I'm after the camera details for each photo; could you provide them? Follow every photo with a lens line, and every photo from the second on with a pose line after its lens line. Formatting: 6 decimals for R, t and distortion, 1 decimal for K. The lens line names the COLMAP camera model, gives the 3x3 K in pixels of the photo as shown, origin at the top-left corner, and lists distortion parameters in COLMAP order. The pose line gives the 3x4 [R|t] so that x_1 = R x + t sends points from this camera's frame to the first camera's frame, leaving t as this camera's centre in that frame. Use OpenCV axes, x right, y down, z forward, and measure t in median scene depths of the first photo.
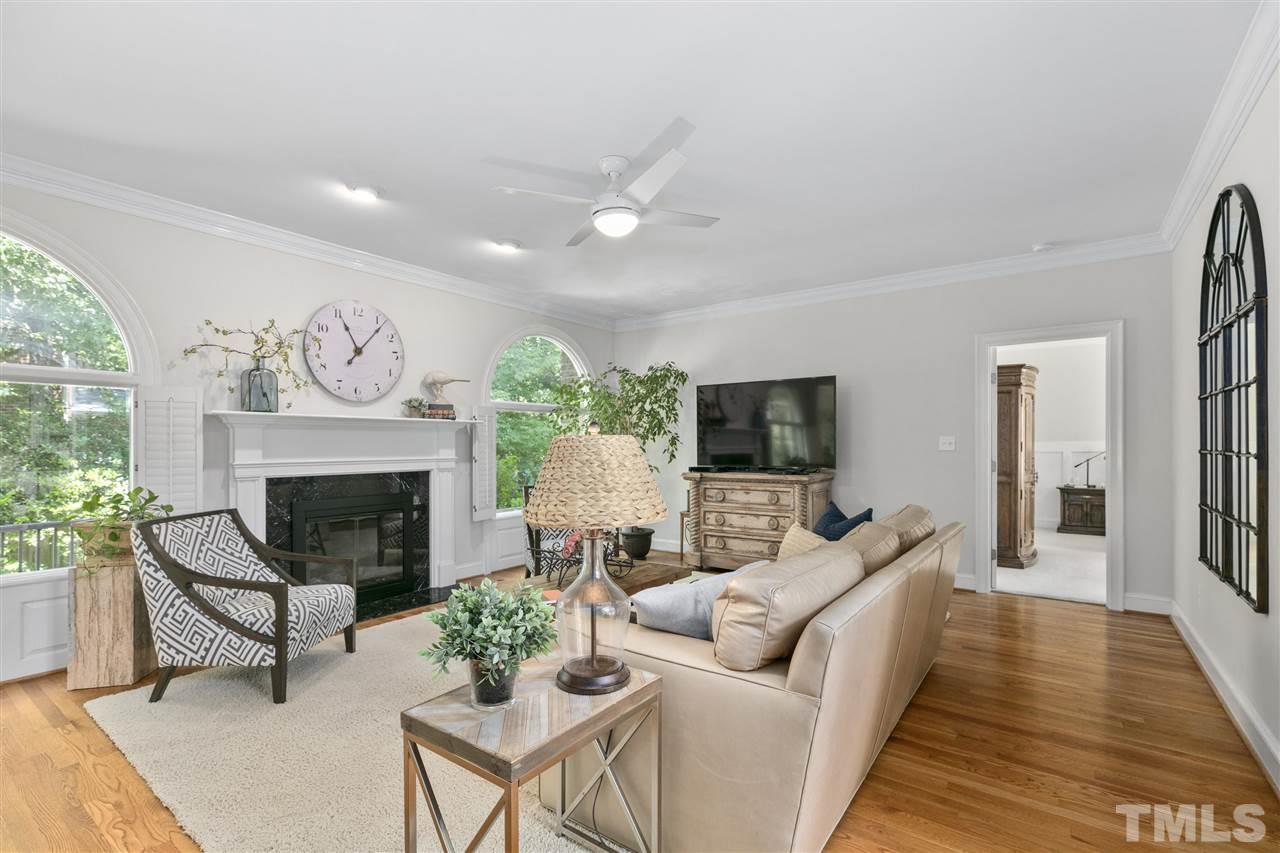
lens RADIAL K [[580.6, 0, 642.0], [0, 580.6, 441.1], [0, 0, 1]] dist [0.002643, 0.000689]
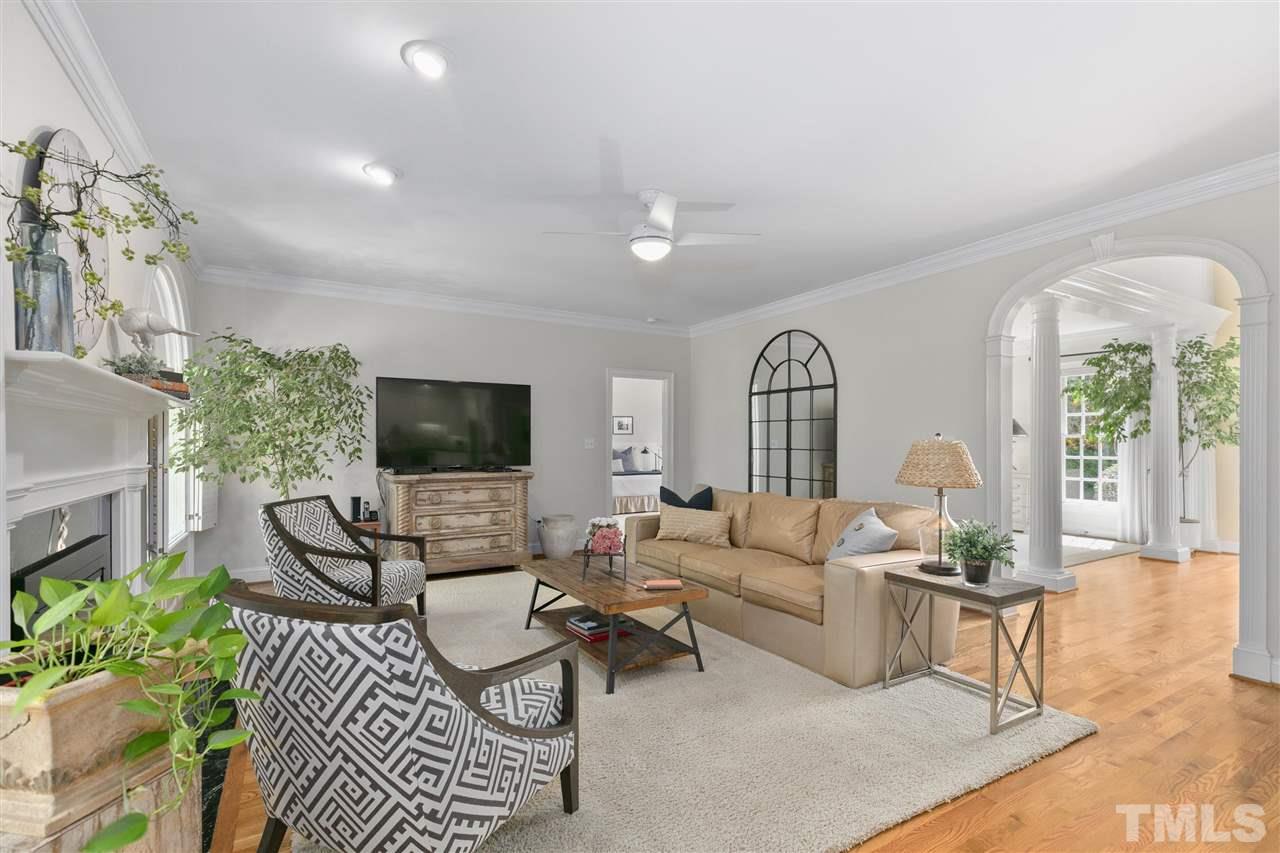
lens RADIAL K [[580.6, 0, 642.0], [0, 580.6, 441.1], [0, 0, 1]] dist [0.002643, 0.000689]
pose [[0.398384, 0.008184, 0.917182, -0.700481], [-0.008869, 0.999948, -0.005070, 0.003662], [-0.917176, -0.006115, 0.398436, 0.364938]]
